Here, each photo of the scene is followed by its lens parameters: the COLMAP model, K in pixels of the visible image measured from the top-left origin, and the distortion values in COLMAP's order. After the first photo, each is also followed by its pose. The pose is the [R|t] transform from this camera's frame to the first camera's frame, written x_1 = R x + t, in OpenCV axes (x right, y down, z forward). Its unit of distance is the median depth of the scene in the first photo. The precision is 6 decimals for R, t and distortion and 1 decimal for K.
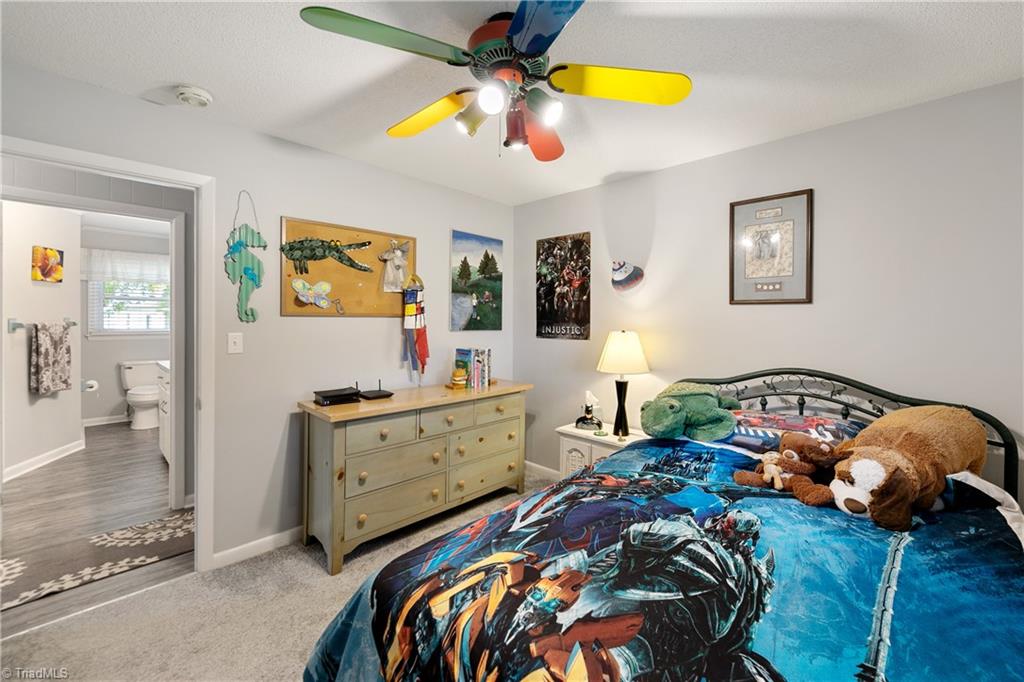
lens RADIAL K [[418.5, 0, 504.5], [0, 418.5, 326.1], [0, 0, 1]] dist [0.003957, -0.001080]
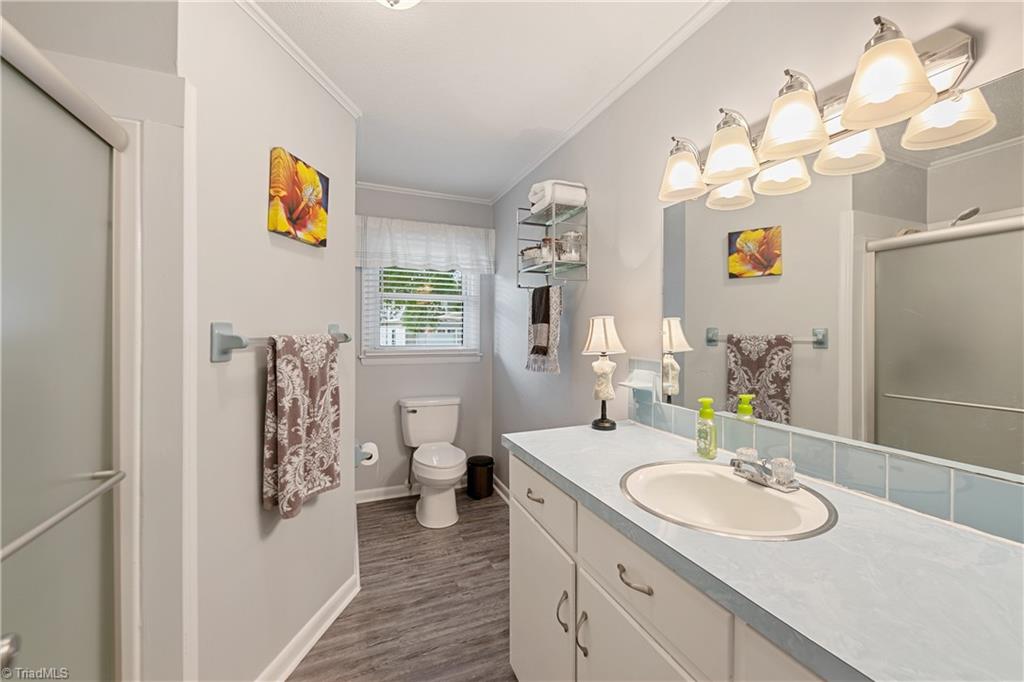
lens RADIAL K [[418.5, 0, 514.7], [0, 418.5, 335.8], [0, 0, 1]] dist [0.003957, -0.001080]
pose [[0.917224, -0.002365, -0.398364, -0.713905], [-0.001542, 0.999954, -0.009489, -0.003853], [0.398368, 0.009318, 0.917178, 0.693622]]
